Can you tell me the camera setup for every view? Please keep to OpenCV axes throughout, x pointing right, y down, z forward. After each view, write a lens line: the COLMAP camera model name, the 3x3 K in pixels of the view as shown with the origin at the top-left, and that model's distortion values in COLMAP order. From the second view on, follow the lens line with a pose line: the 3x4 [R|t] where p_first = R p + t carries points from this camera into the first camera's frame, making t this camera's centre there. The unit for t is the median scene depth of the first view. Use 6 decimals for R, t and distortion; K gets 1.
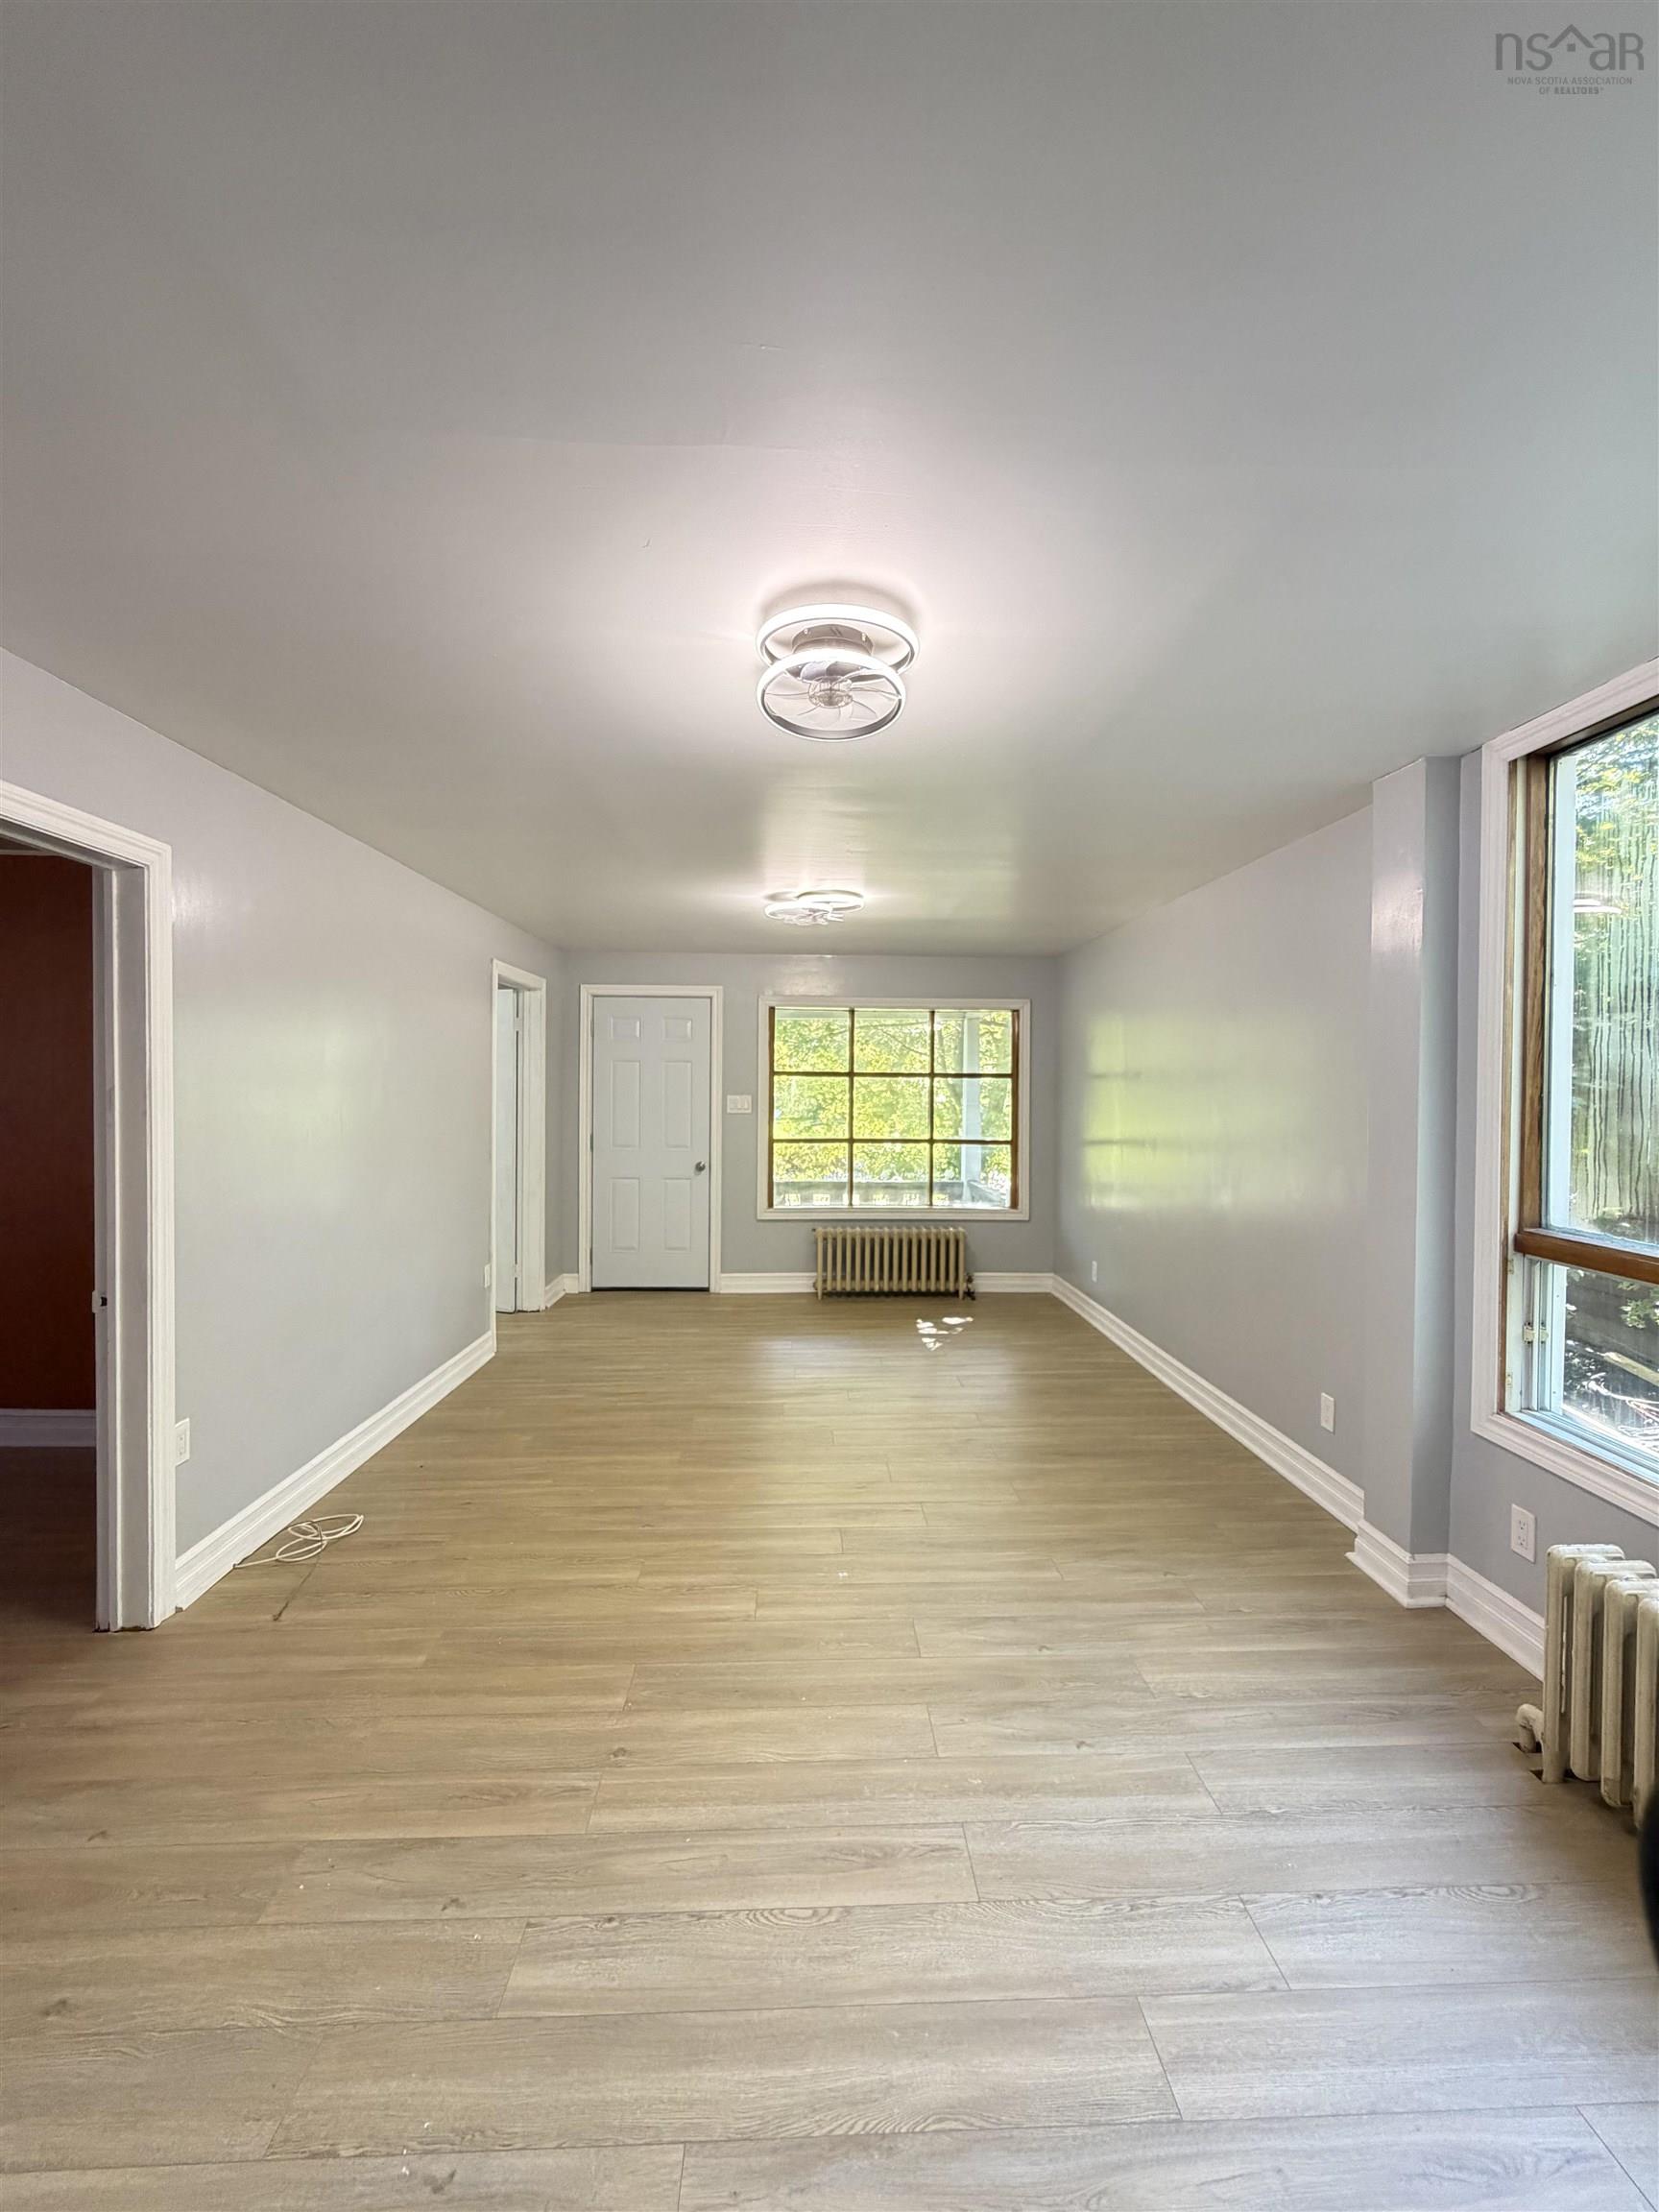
lens RADIAL K [[873.2, 0, 835.4], [0, 873.2, 1102.1], [0, 0, 1]] dist [0.000645, 0.000055]
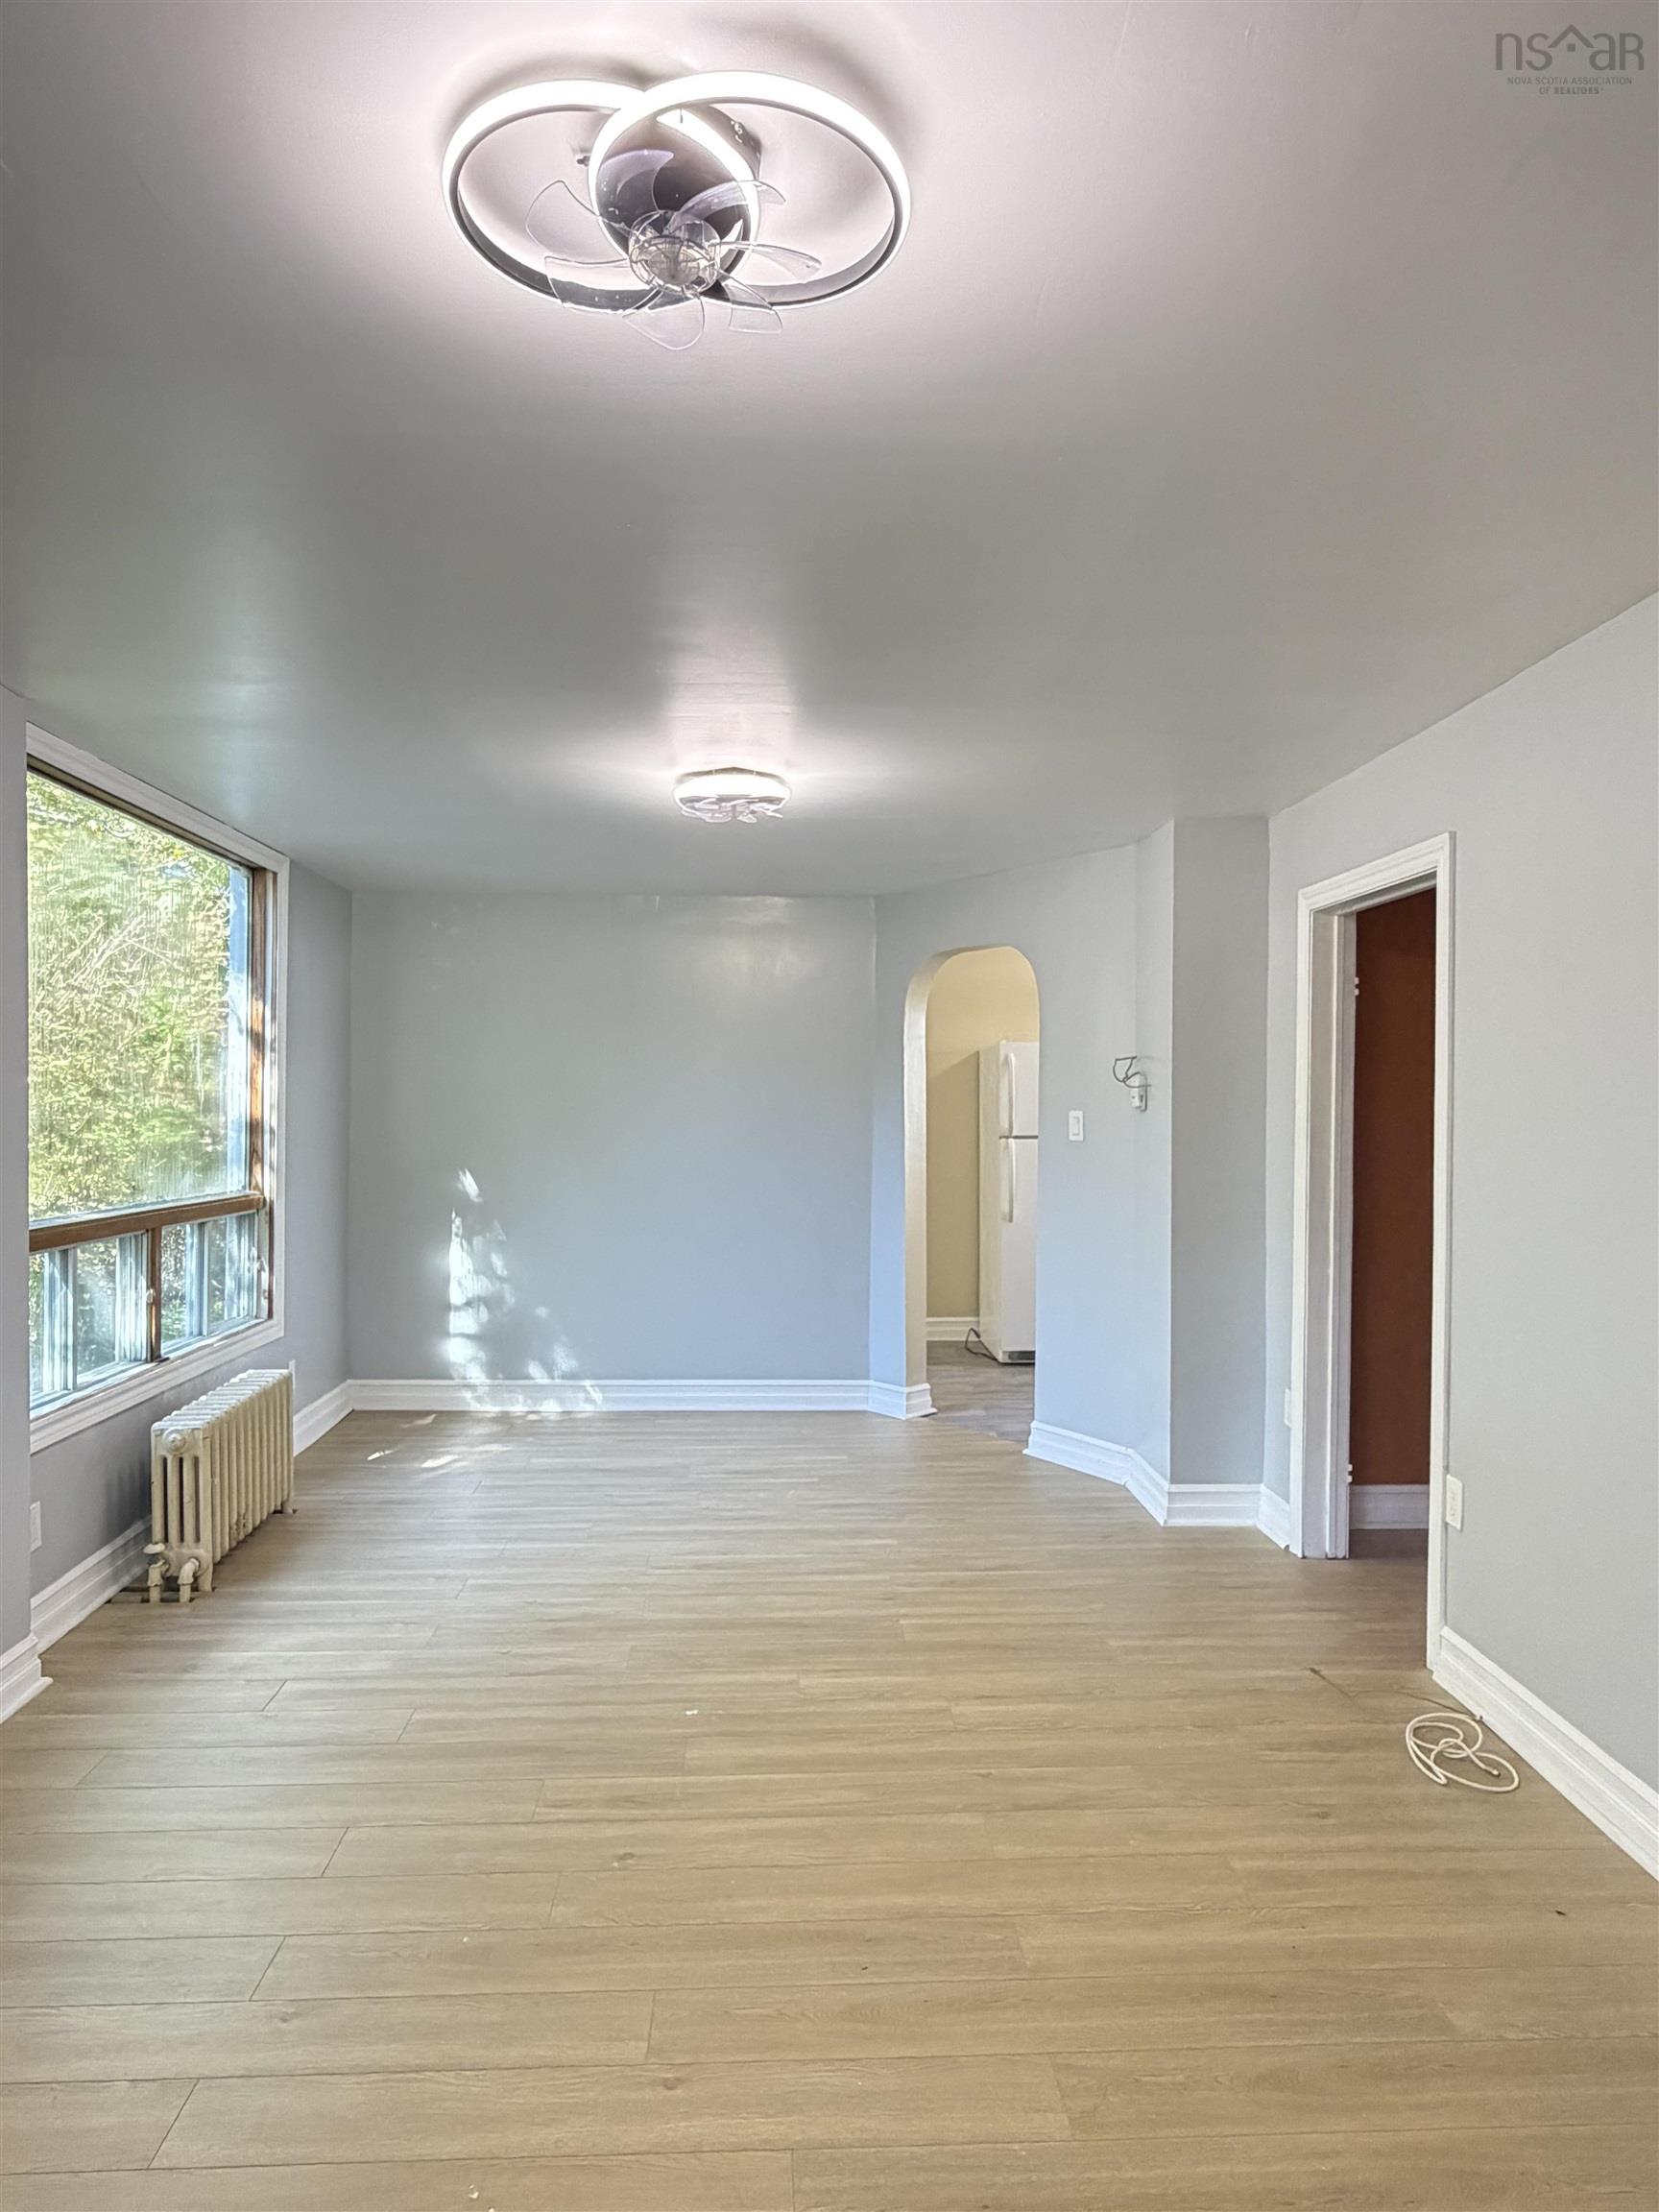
lens RADIAL K [[1369.3, 0, 829.4], [0, 1369.3, 1106.5], [0, 0, 1]] dist [0.000633, -0.000033]
pose [[-0.999888, -0.011566, -0.009480, -0.124032], [-0.011745, 0.999750, 0.019041, -0.034558], [0.009258, 0.019150, -0.999774, 2.879585]]
